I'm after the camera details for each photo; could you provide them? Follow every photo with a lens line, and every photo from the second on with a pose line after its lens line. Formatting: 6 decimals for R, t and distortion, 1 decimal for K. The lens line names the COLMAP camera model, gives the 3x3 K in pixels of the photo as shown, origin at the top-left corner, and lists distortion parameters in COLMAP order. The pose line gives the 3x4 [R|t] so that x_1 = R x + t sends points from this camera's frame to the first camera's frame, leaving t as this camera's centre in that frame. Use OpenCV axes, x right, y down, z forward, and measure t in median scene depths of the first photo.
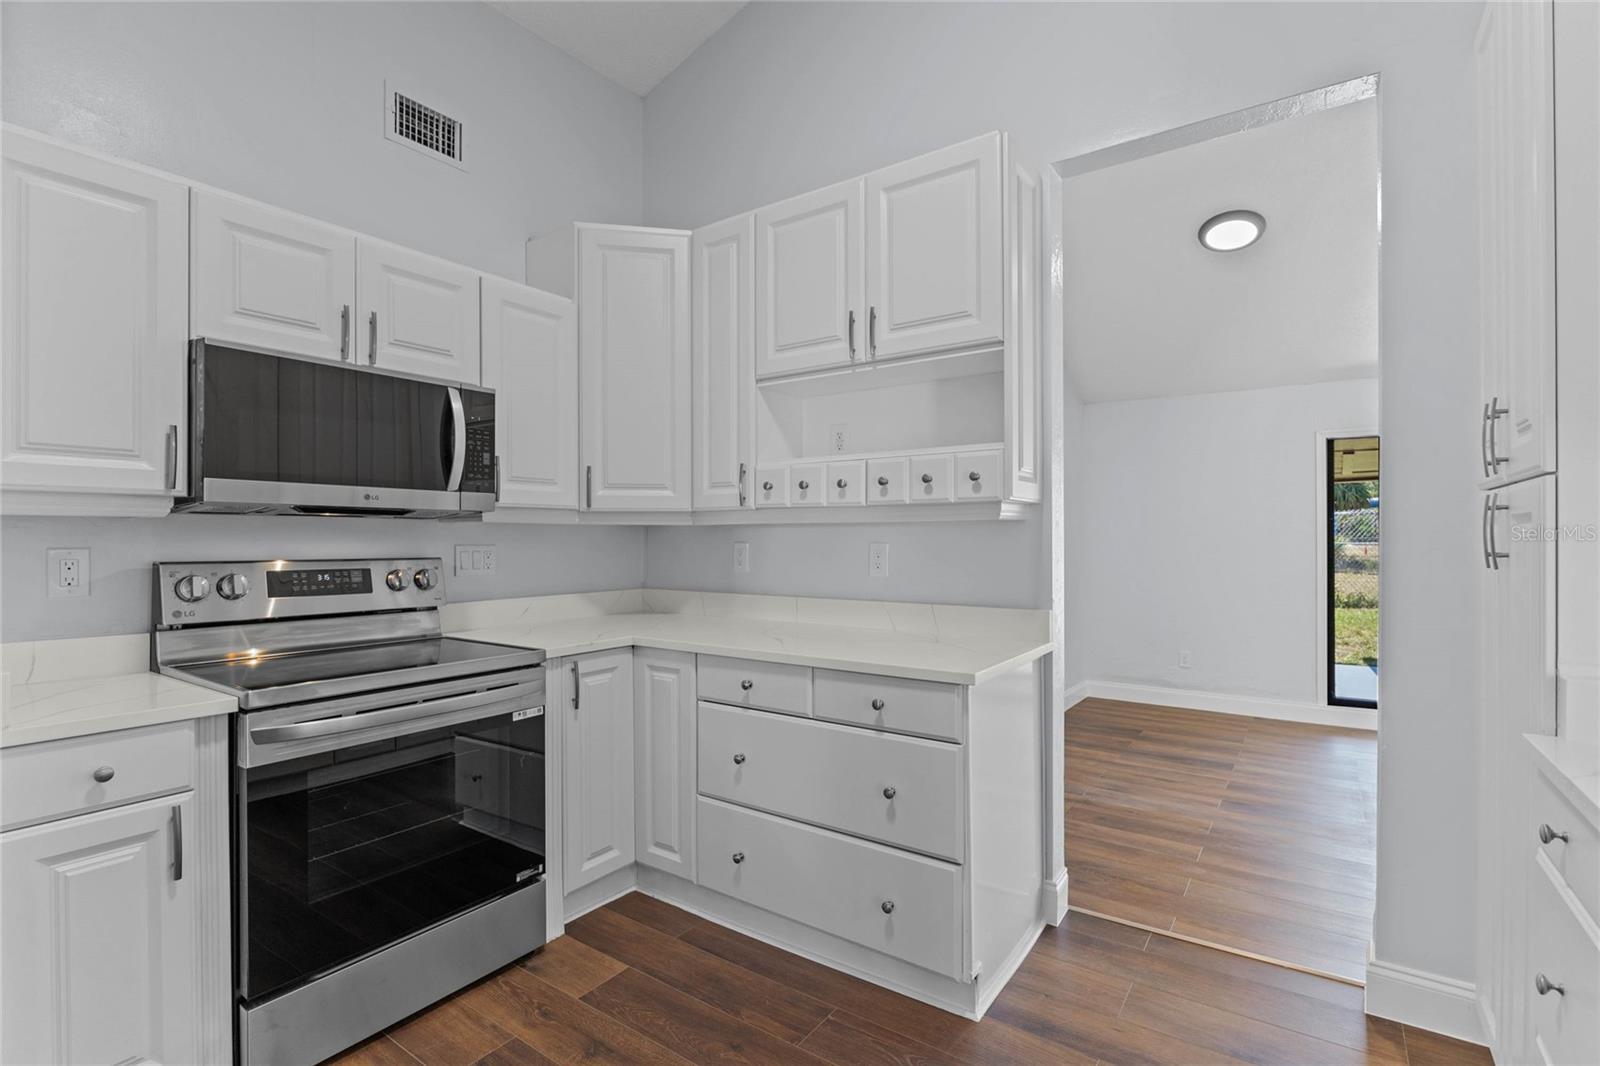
lens RADIAL K [[742.2, 0, 812.1], [0, 742.2, 539.7], [0, 0, 1]] dist [-0.005333, -0.000701]
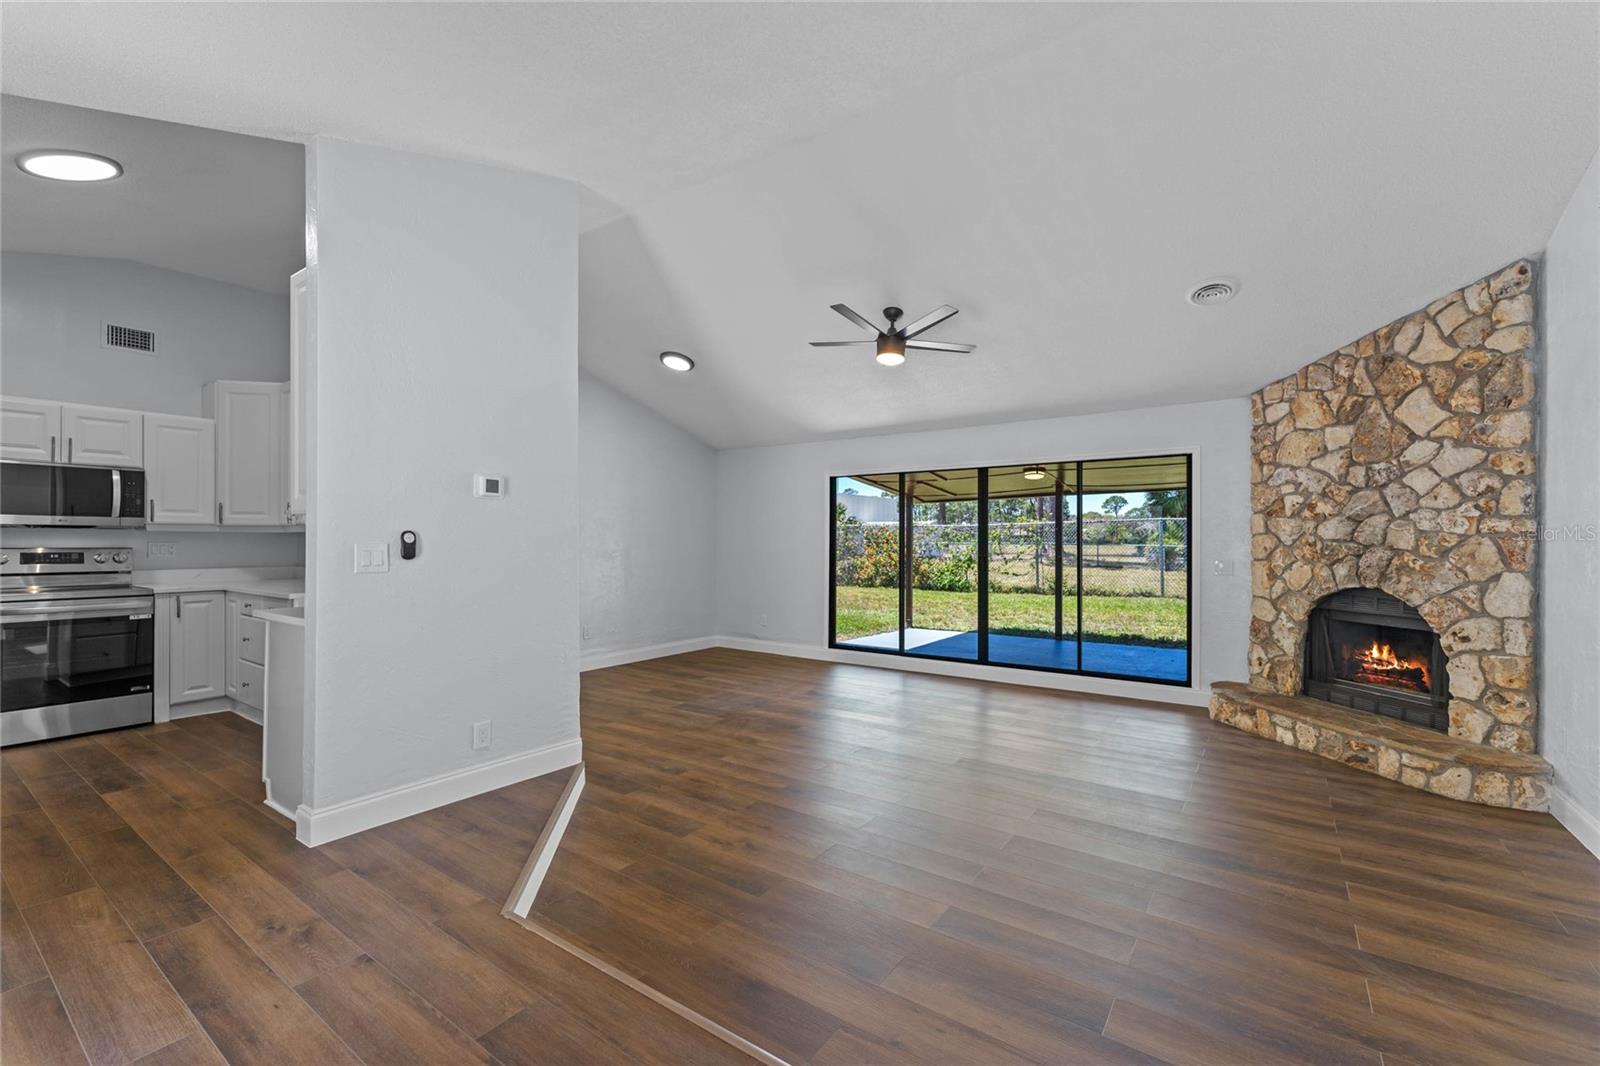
lens RADIAL K [[674.9, 0, 812.3], [0, 674.9, 536.3], [0, 0, 1]] dist [0.008953, -0.001573]
pose [[0.999984, 0.003186, -0.004572, 1.559969], [-0.003226, 0.999958, -0.008607, 0.002668], [0.004544, 0.008621, 0.999953, -0.986244]]
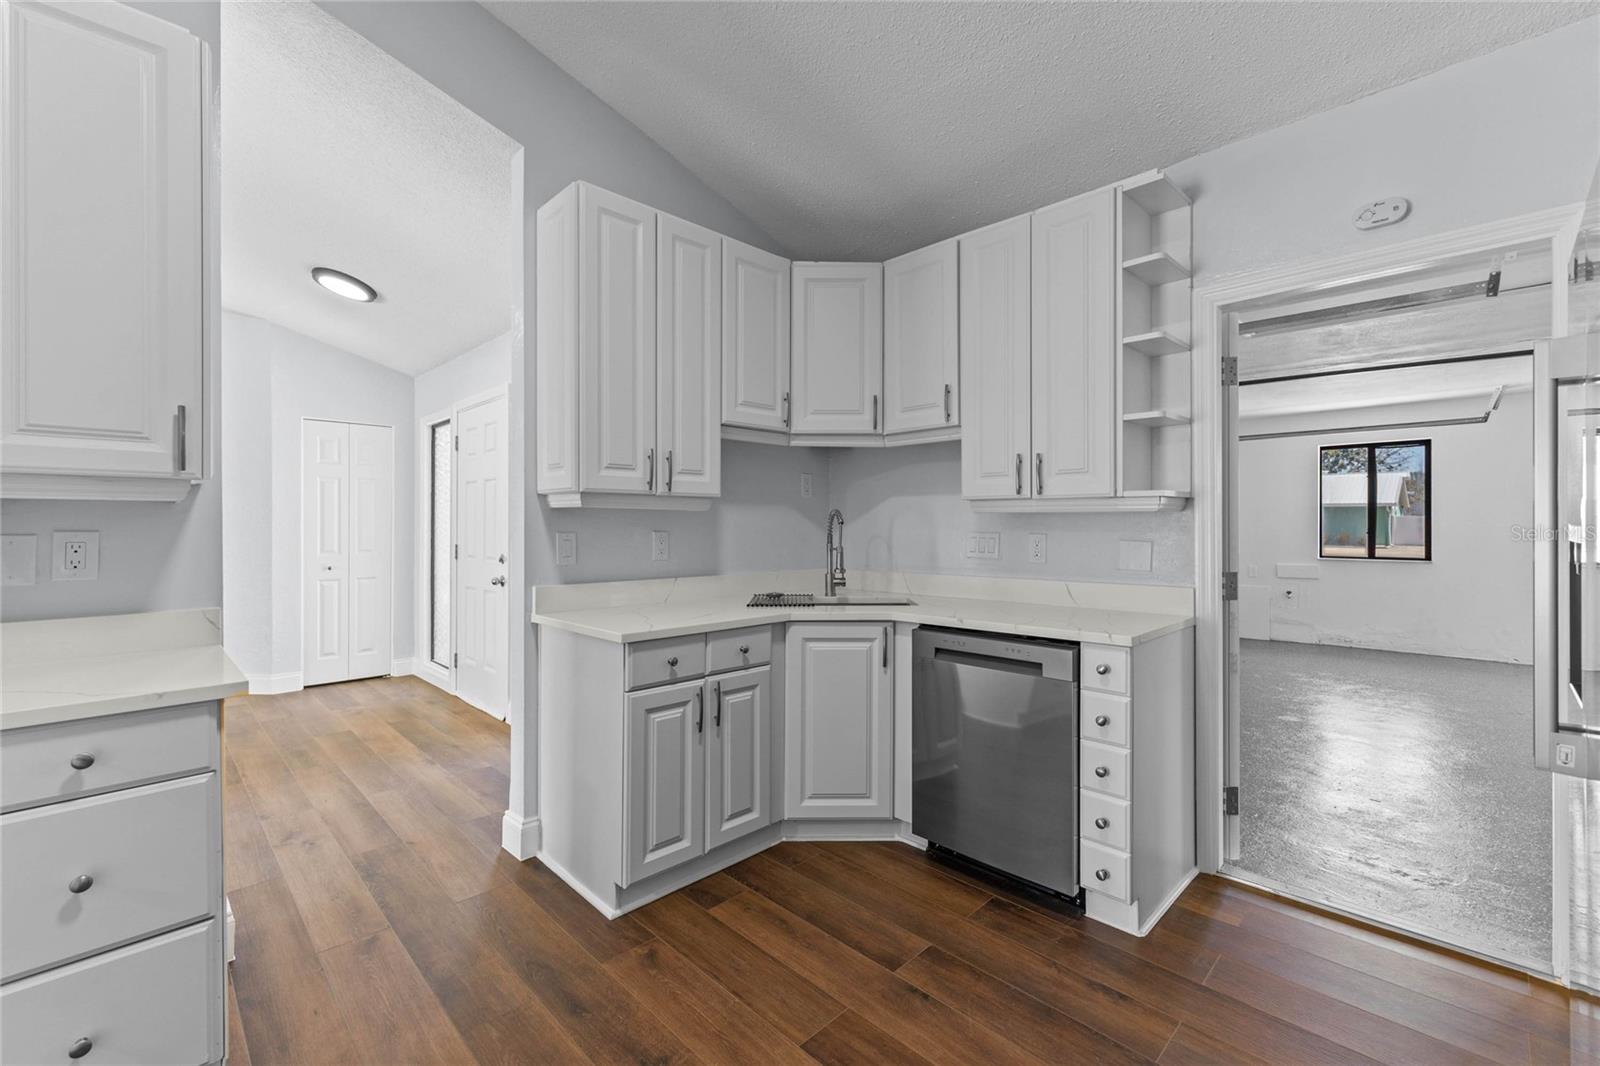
lens RADIAL K [[674.9, 0, 802.9], [0, 674.9, 523.8], [0, 0, 1]] dist [0.008953, -0.001573]
pose [[-0.983731, 0.003224, 0.179616, -0.199943], [0.003560, 0.999992, 0.001546, 0.002858], [-0.179610, 0.002161, -0.983736, 0.917672]]
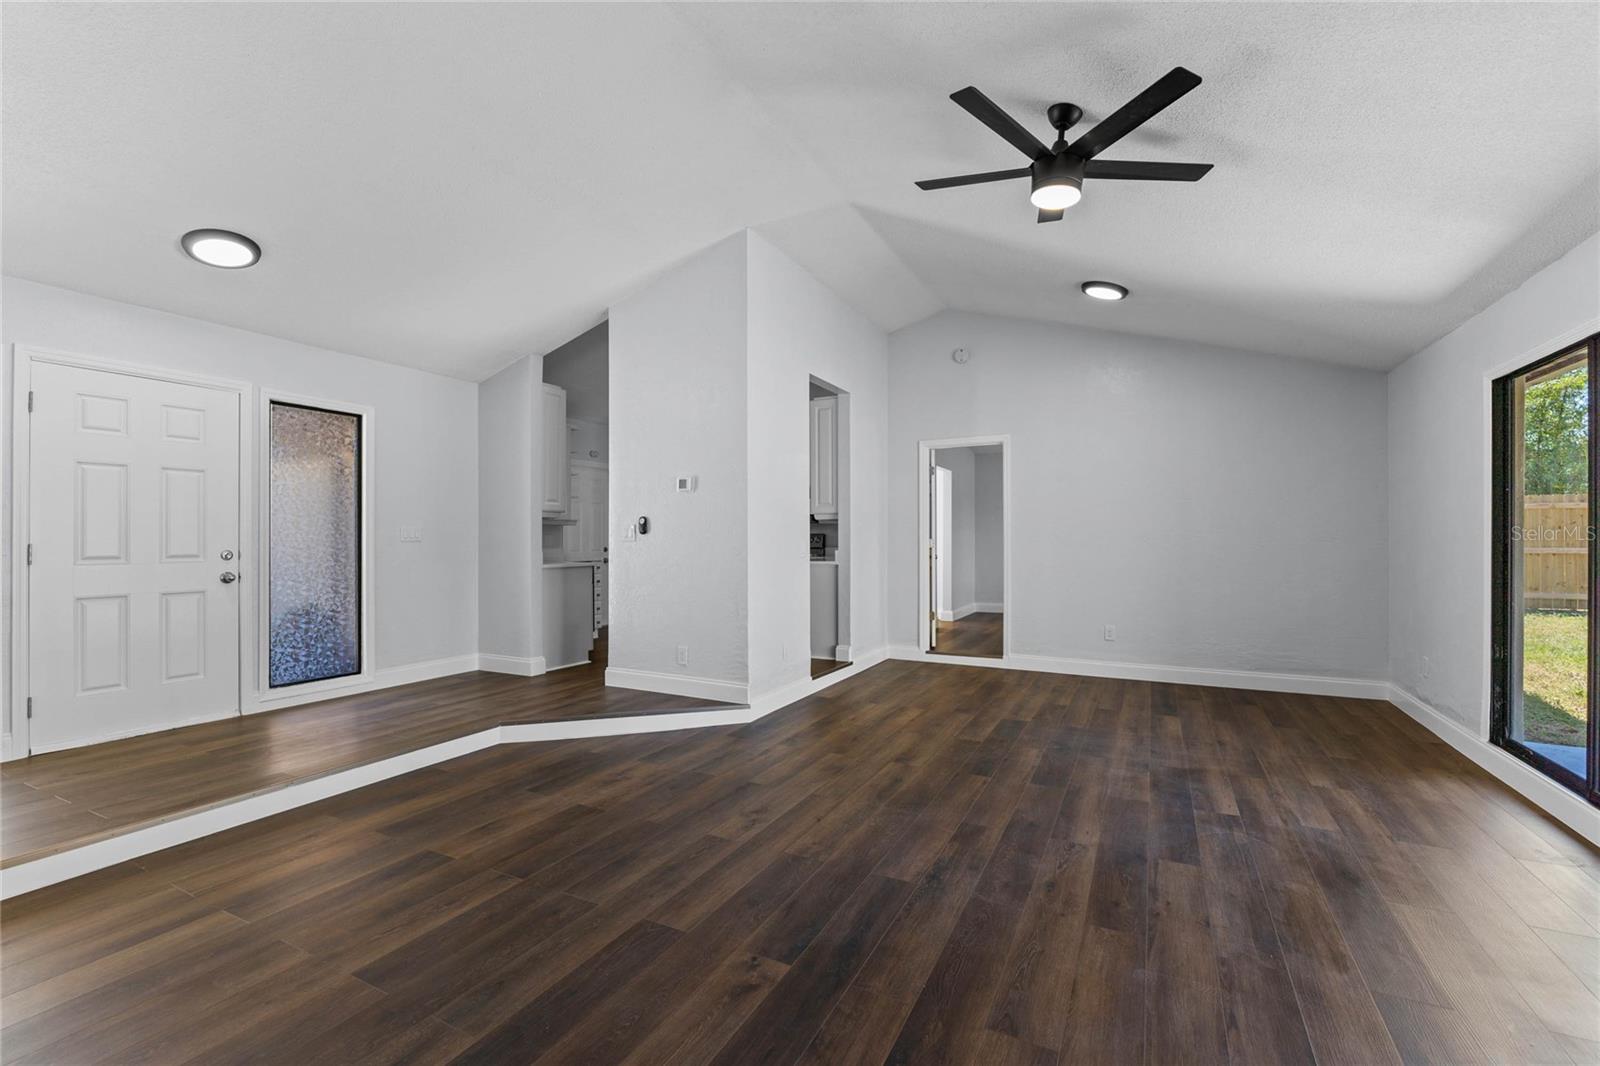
lens RADIAL K [[674.9, 0, 817.4], [0, 674.9, 526.1], [0, 0, 1]] dist [0.008953, -0.001573]
pose [[0.140105, -0.017271, -0.989986, 2.988159], [-0.003836, 0.999831, -0.017985, 0.048808], [0.990129, 0.006318, 0.140015, 0.557145]]
